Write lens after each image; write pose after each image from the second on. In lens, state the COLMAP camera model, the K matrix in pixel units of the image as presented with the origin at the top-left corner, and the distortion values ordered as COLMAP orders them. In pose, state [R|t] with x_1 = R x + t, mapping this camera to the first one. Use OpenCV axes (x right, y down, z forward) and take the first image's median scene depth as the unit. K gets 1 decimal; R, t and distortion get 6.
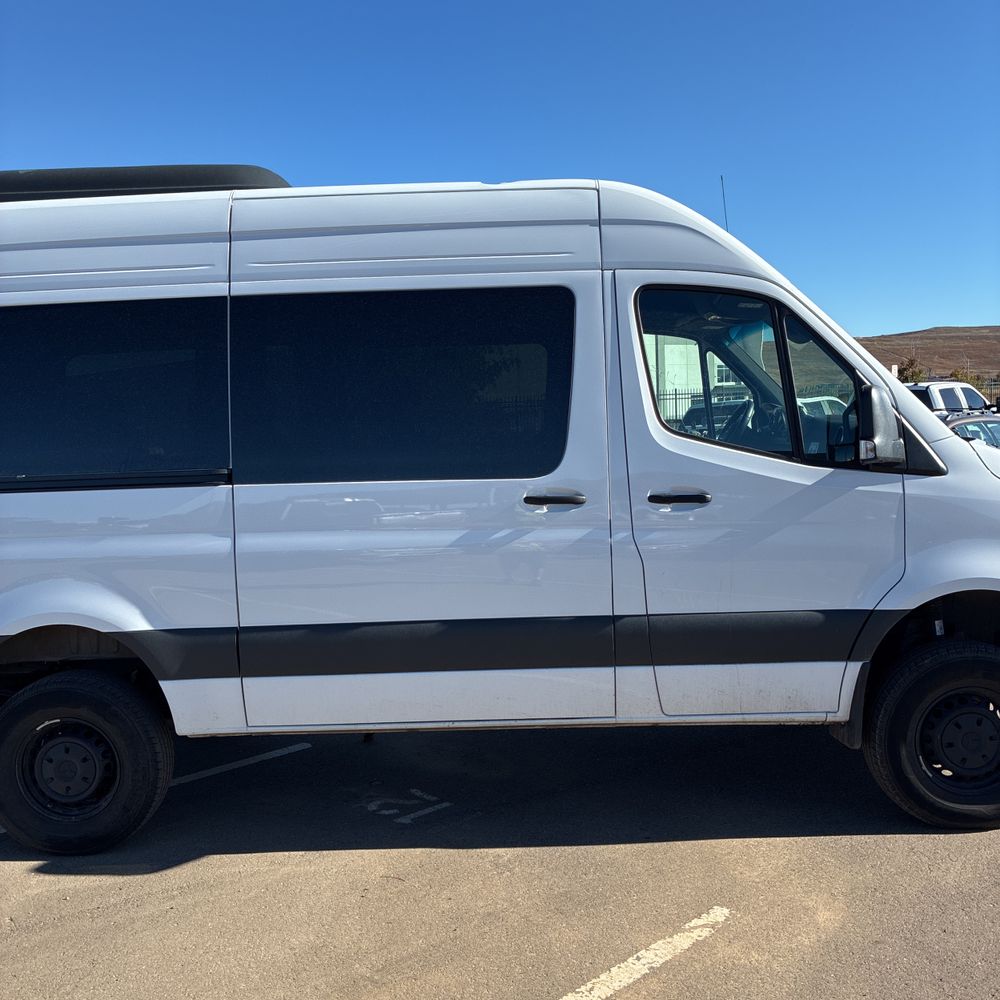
lens RADIAL K [[998.5, 0, 500.4], [0, 998.5, 475.2], [0, 0, 1]] dist [0.016937, 0.000000]
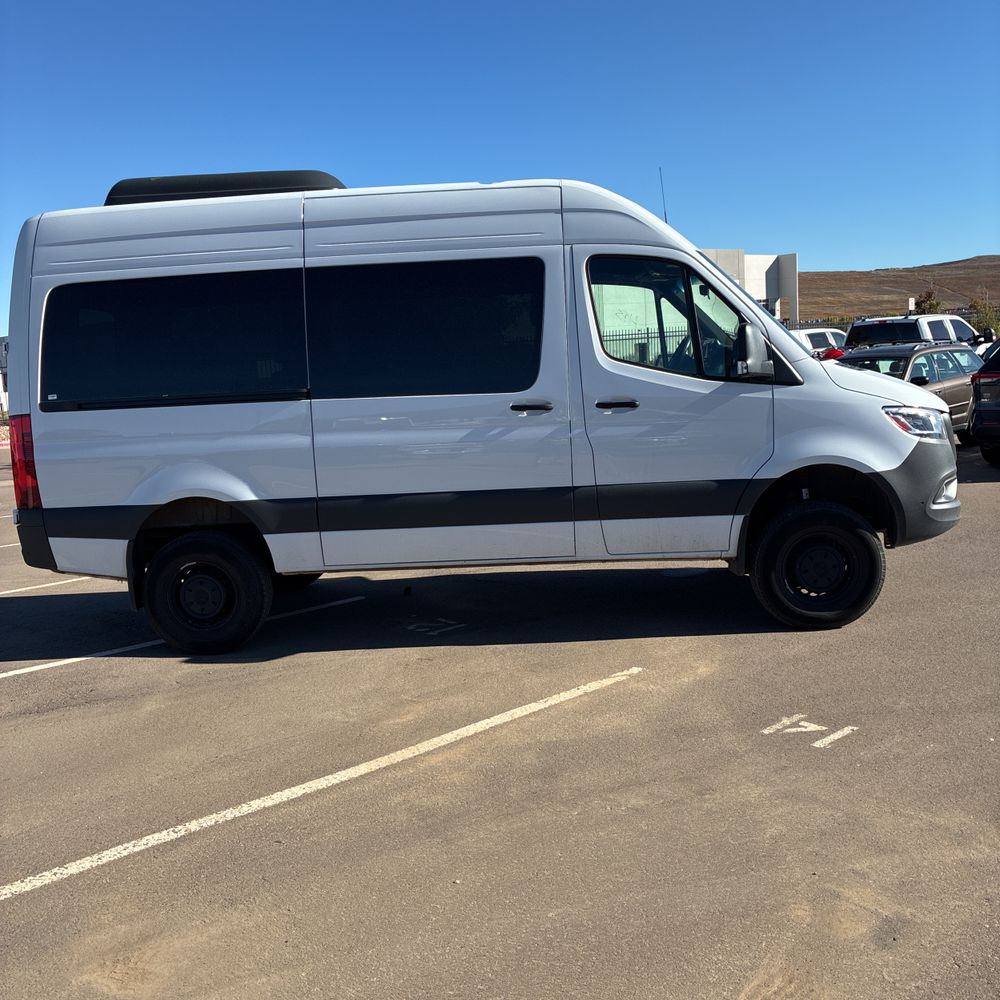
lens RADIAL K [[998.5, 0, 501.3], [0, 998.5, 471.5], [0, 0, 1]] dist [0.016937, 0.000000]
pose [[0.999420, -0.011527, -0.032043, 0.055159], [0.013324, 0.998318, 0.056421, 0.035994], [0.031339, -0.056815, 0.997893, -0.447629]]
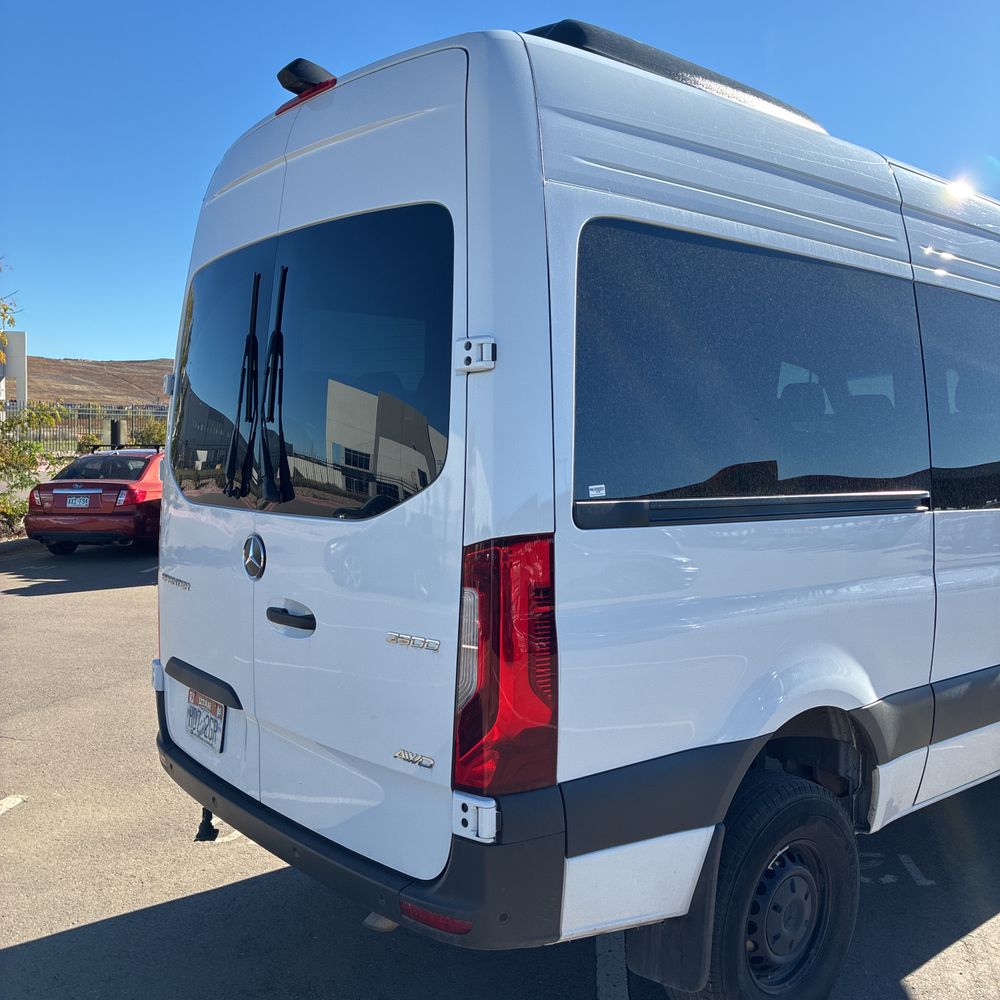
lens RADIAL K [[998.5, 0, 465.5], [0, 998.5, 480.9], [0, 0, 1]] dist [0.016937, 0.000000]
pose [[0.745948, 0.025689, 0.665509, -1.107907], [-0.013361, 0.999632, -0.023610, 0.009686], [-0.665871, 0.008720, 0.746016, 0.645340]]
